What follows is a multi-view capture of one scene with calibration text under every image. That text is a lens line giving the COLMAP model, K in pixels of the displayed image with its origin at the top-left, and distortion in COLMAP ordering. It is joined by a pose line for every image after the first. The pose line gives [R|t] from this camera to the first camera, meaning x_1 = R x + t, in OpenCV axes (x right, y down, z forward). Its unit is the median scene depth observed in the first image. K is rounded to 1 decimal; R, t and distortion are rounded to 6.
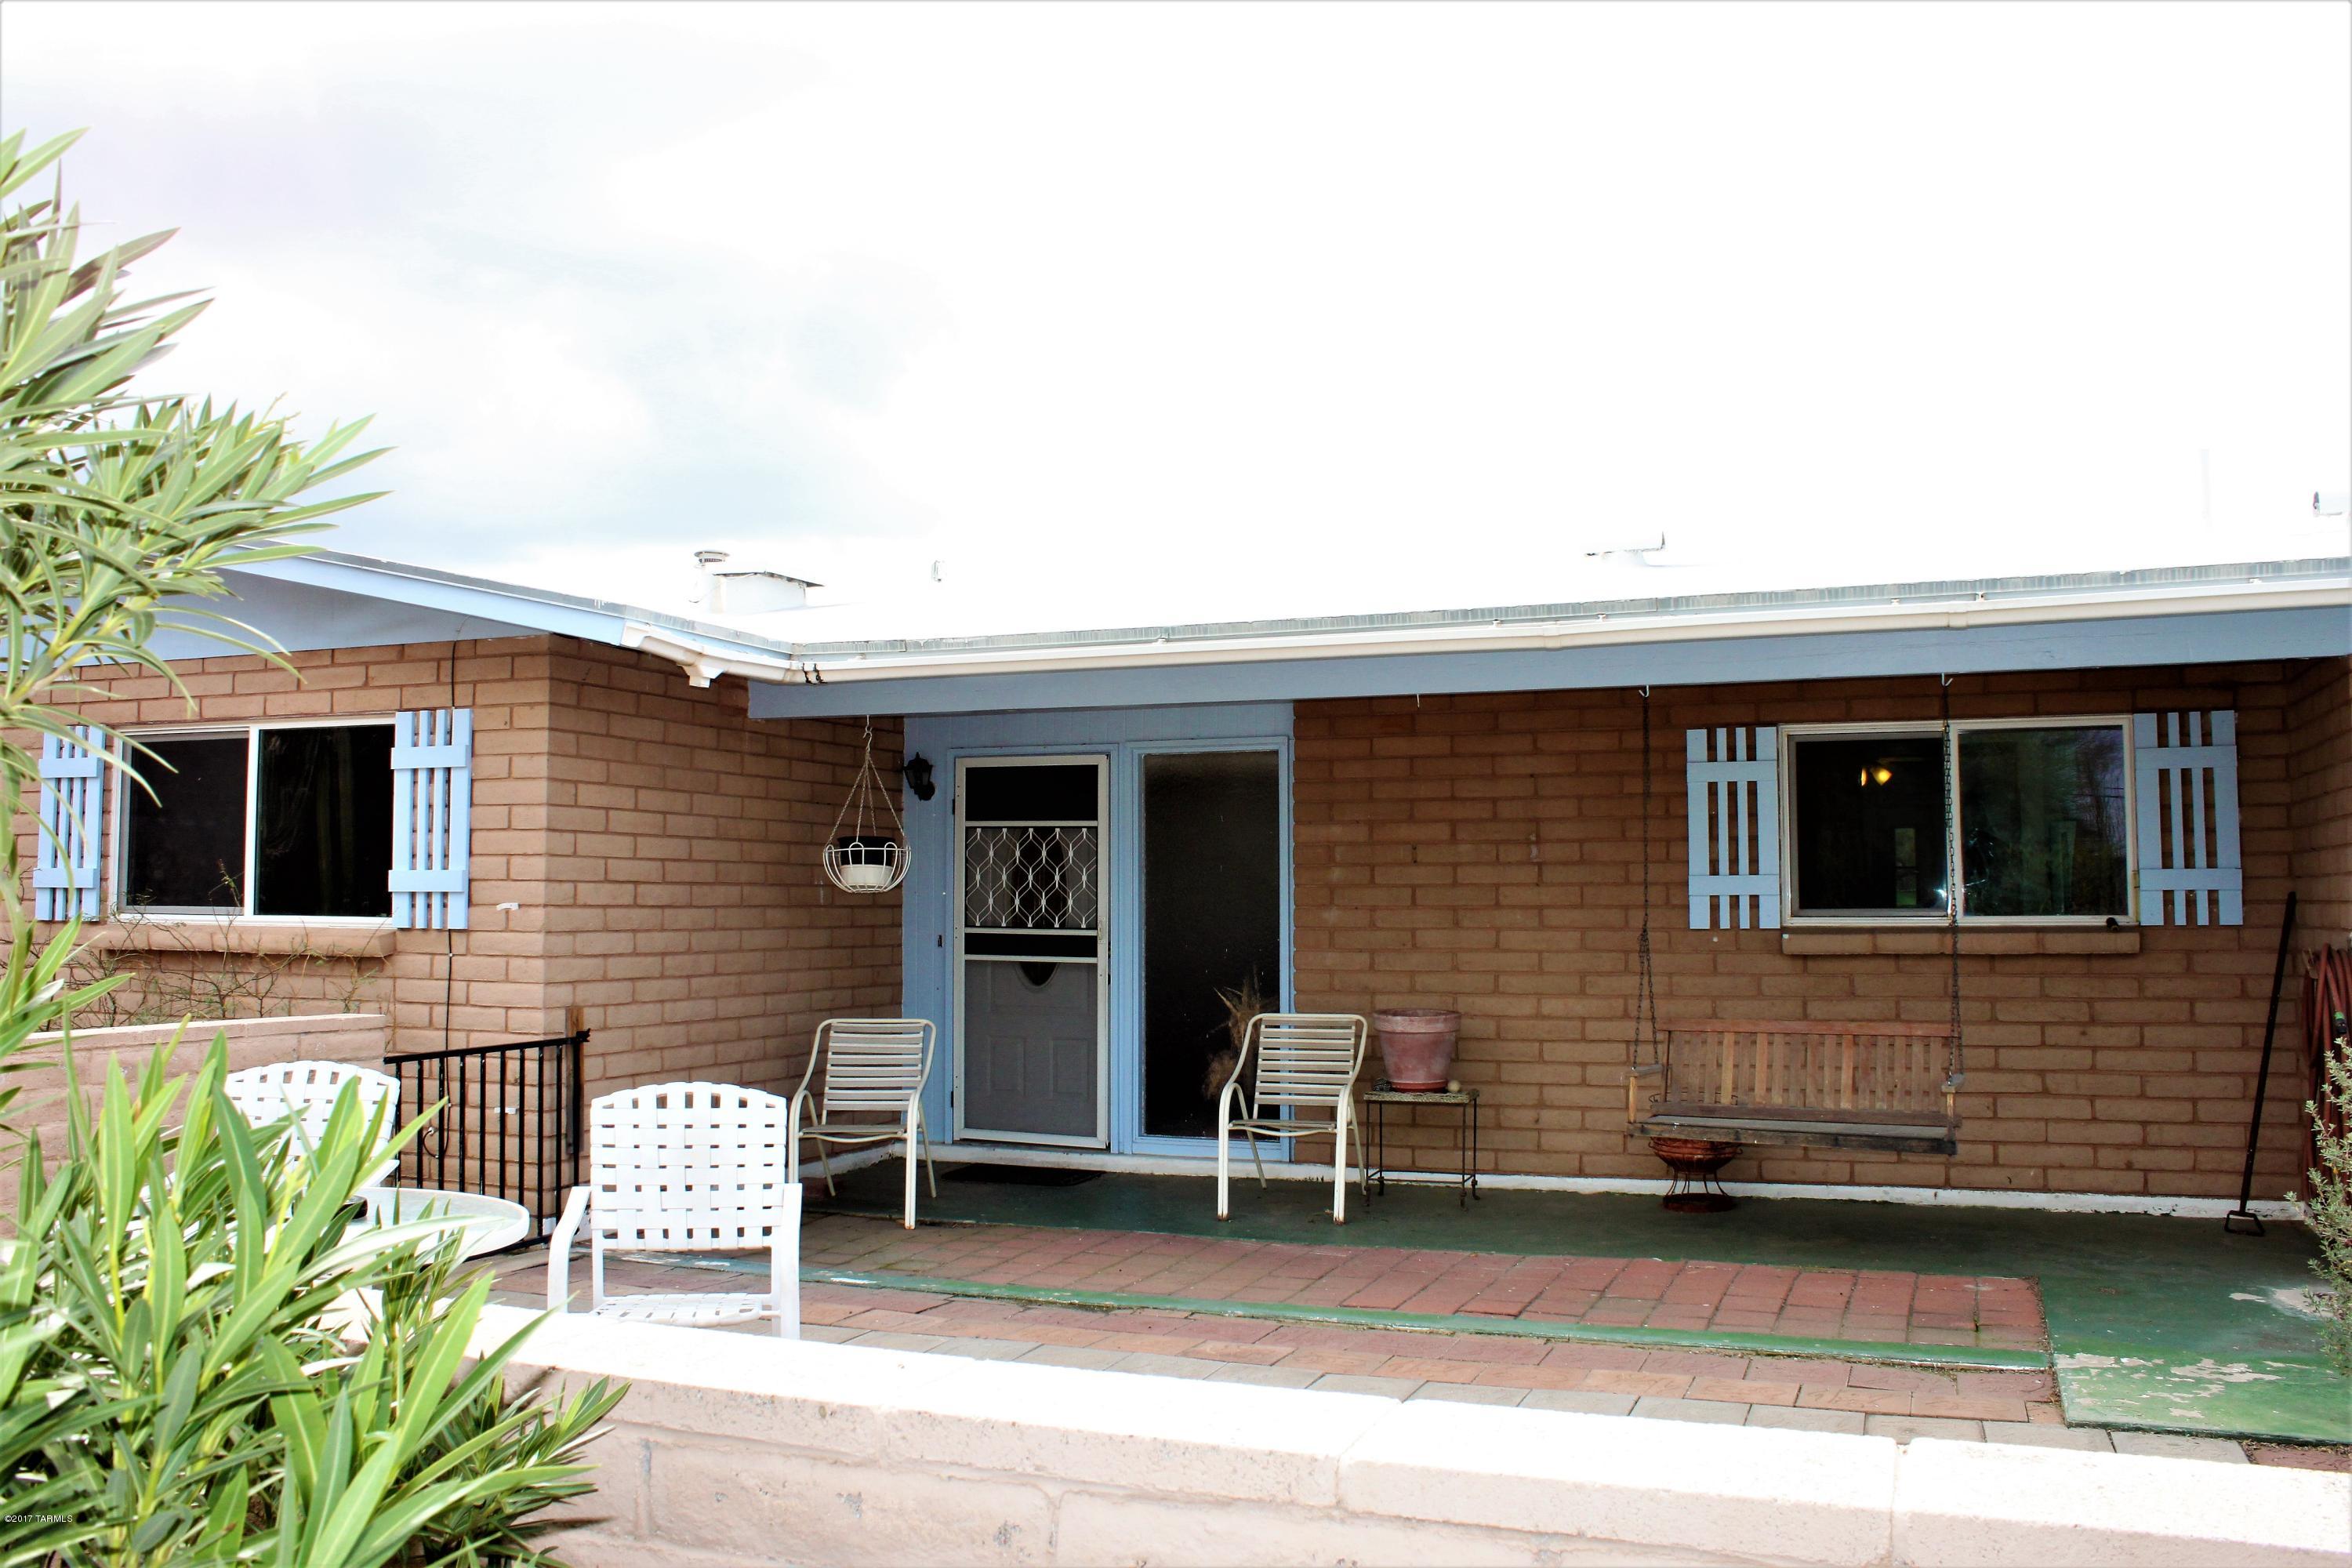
lens RADIAL K [[1935.5, 0, 1176.0], [0, 1935.5, 784.0], [0, 0, 1]] dist [-0.115073, 0.005267]
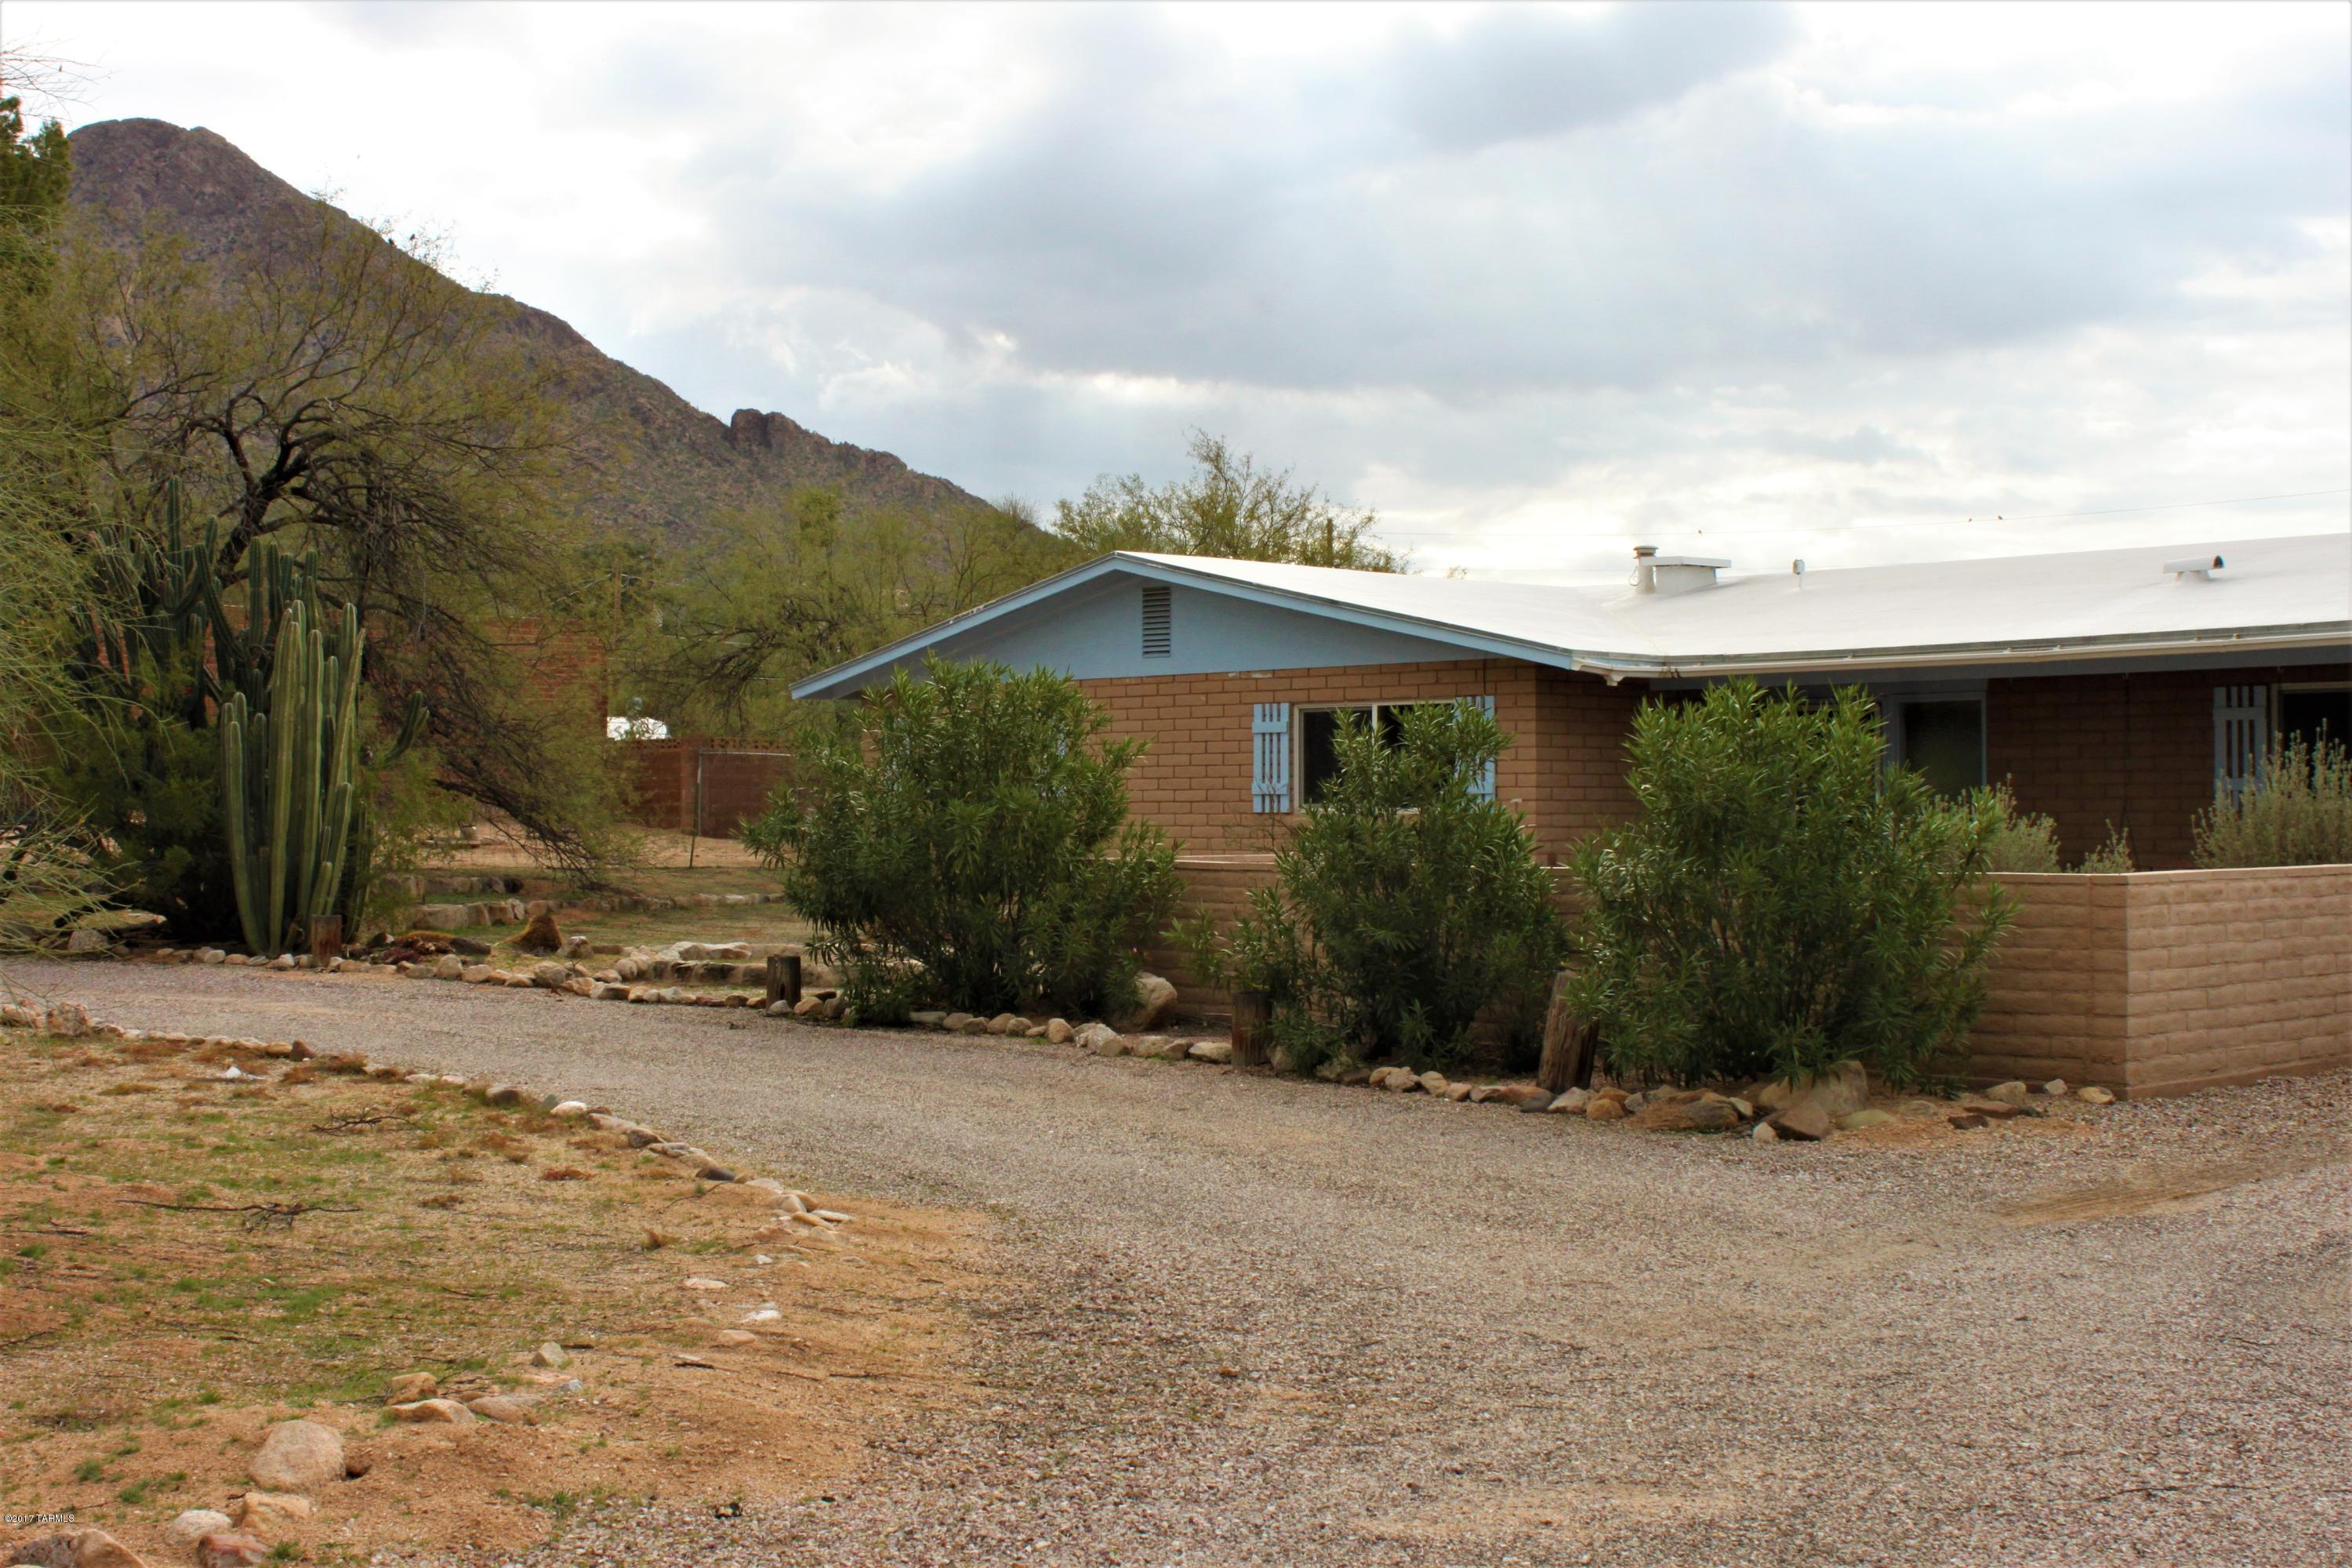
lens RADIAL K [[3059.6, 0, 1176.0], [0, 3059.6, 784.0], [0, 0, 1]] dist [-0.008860, -0.011131]
pose [[0.906404, -0.007549, -0.422345, 0.564772], [0.032338, 0.998146, 0.051560, -0.109014], [0.421173, -0.060392, 0.904967, -1.706125]]
